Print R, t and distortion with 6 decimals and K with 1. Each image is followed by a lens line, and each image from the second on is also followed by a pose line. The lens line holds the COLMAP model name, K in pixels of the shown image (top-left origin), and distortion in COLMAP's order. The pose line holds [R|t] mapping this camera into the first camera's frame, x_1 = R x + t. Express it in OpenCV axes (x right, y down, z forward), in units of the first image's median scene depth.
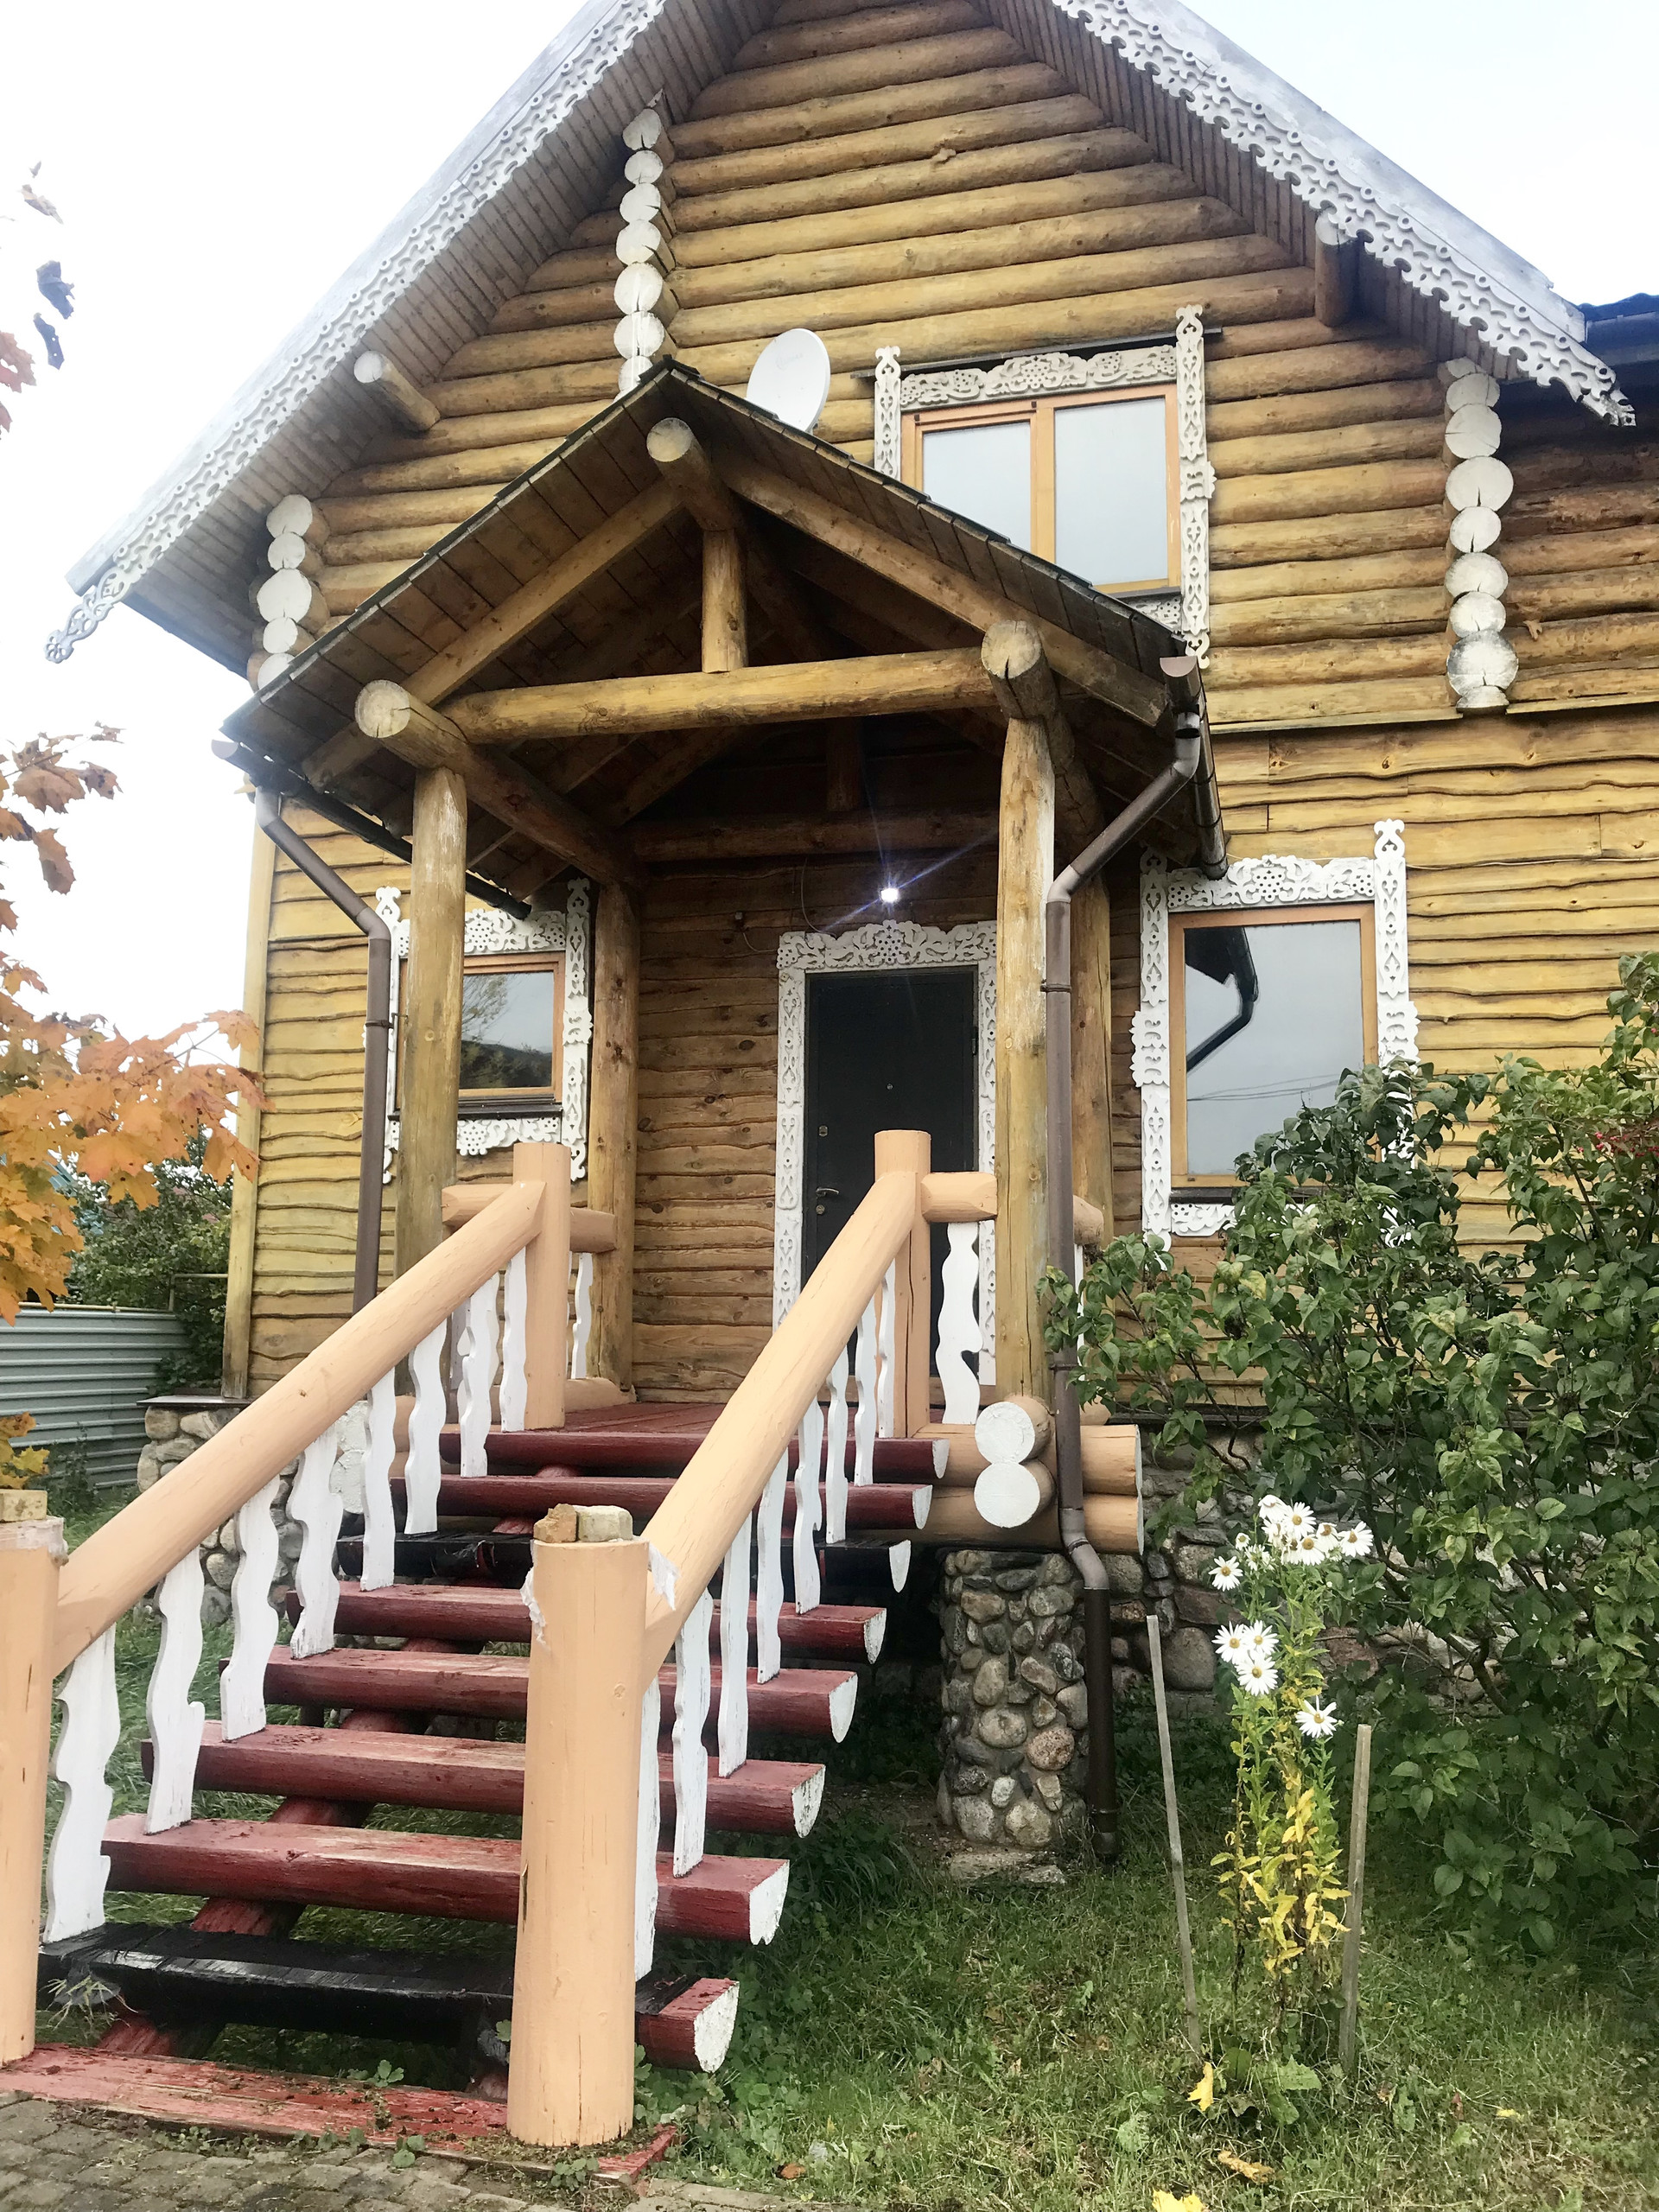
lens RADIAL K [[1793.3, 0, 826.7], [0, 1793.3, 1086.2], [0, 0, 1]] dist [0.011966, -0.019554]
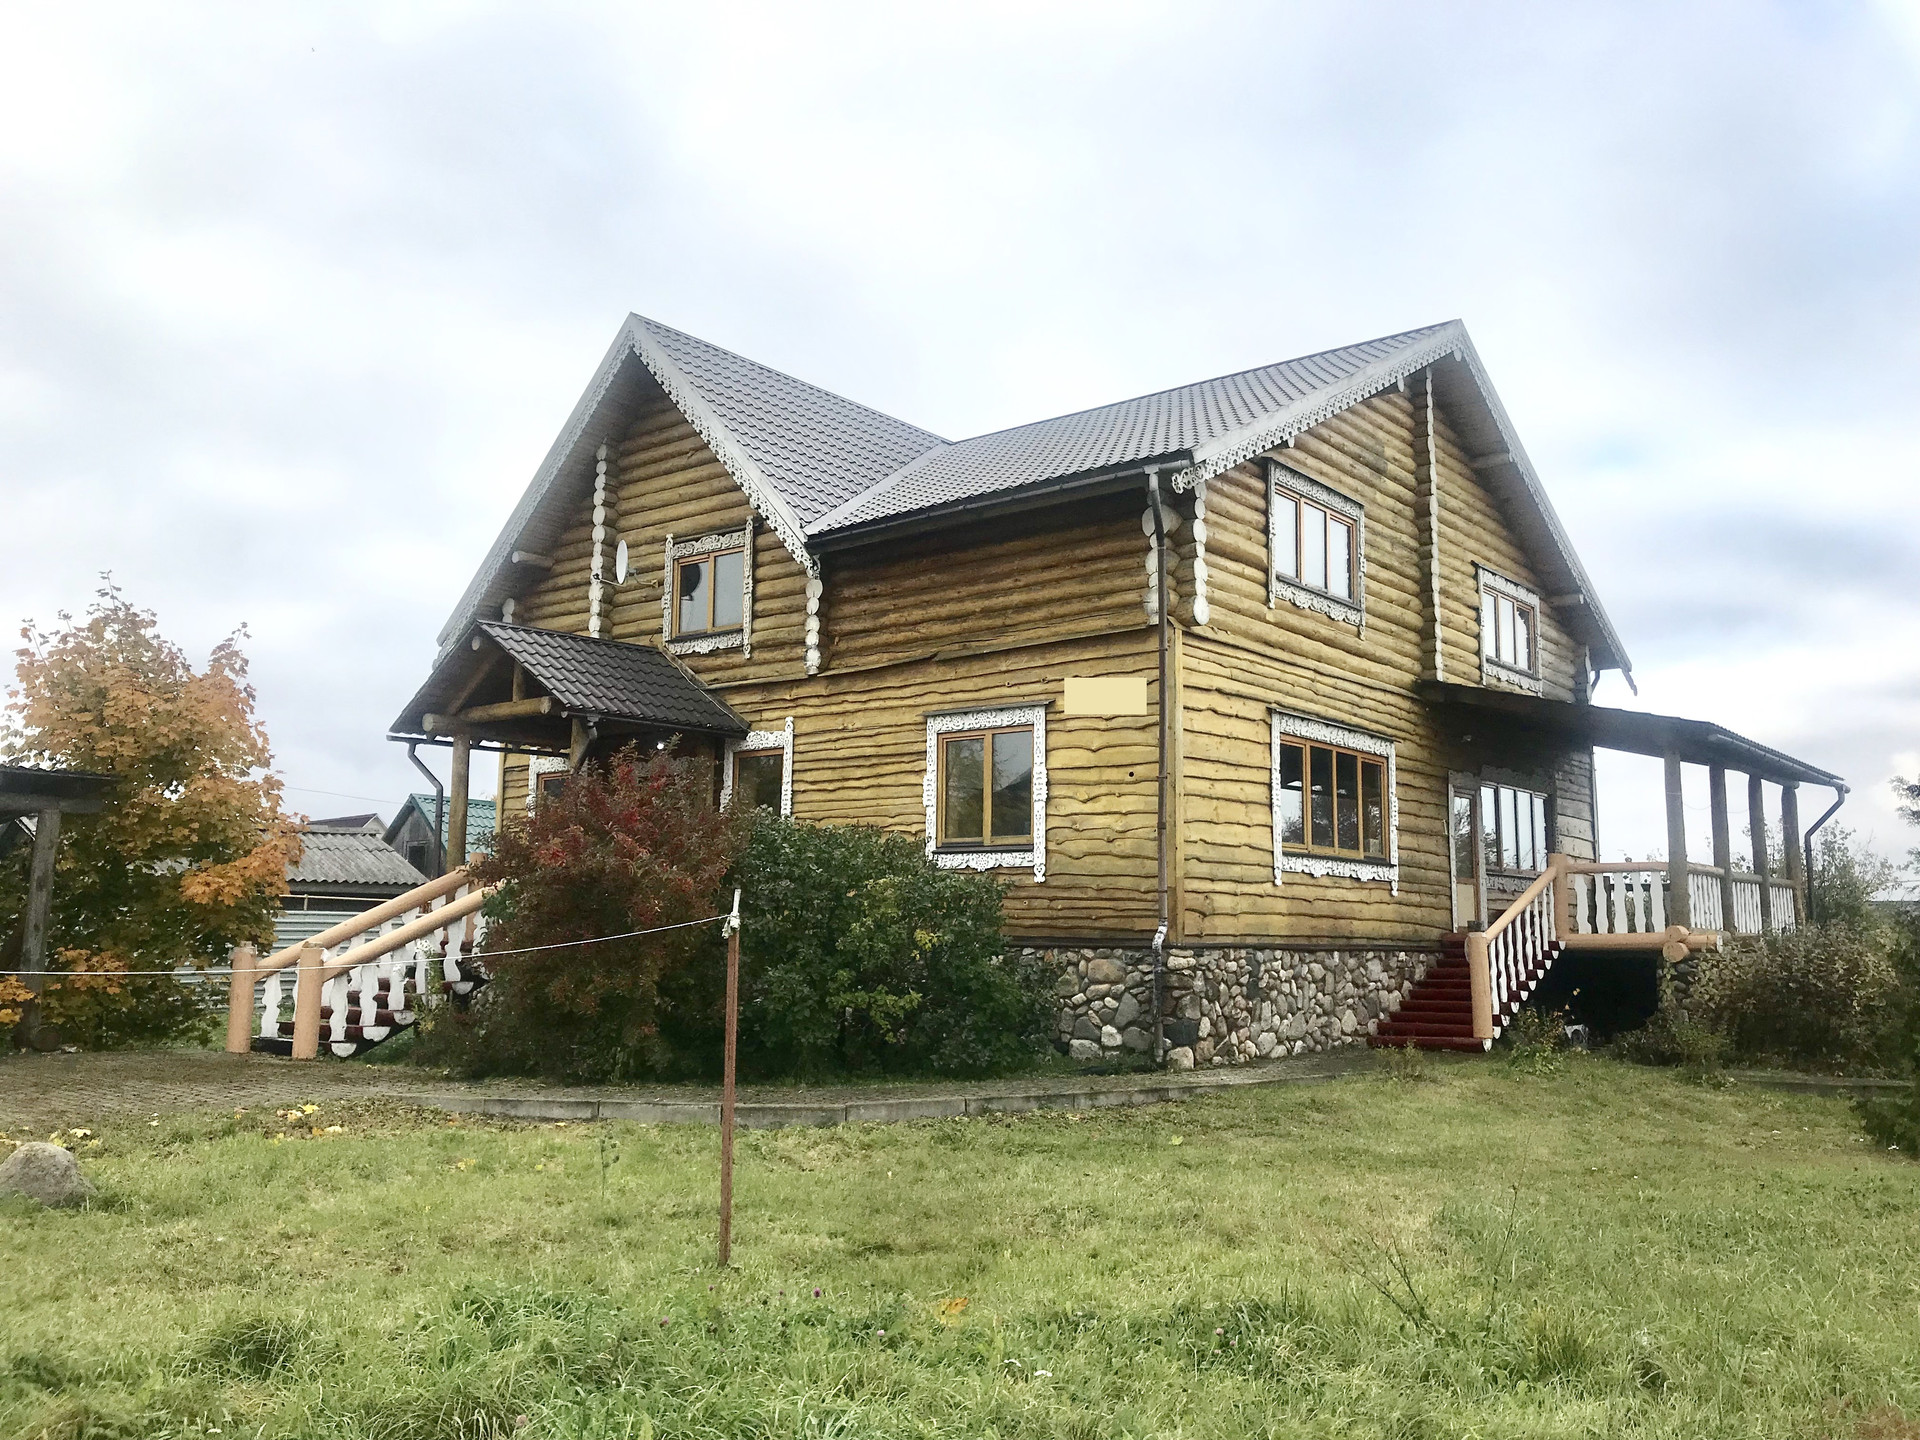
lens RADIAL K [[1556.5, 0, 946.3], [0, 1556.5, 717.7], [0, 0, 1]] dist [0.011966, -0.019554]
pose [[0.916775, -0.058579, -0.395086, 1.390428], [0.056336, 0.998262, -0.017289, -0.089901], [0.395412, -0.006408, 0.918482, -0.999366]]
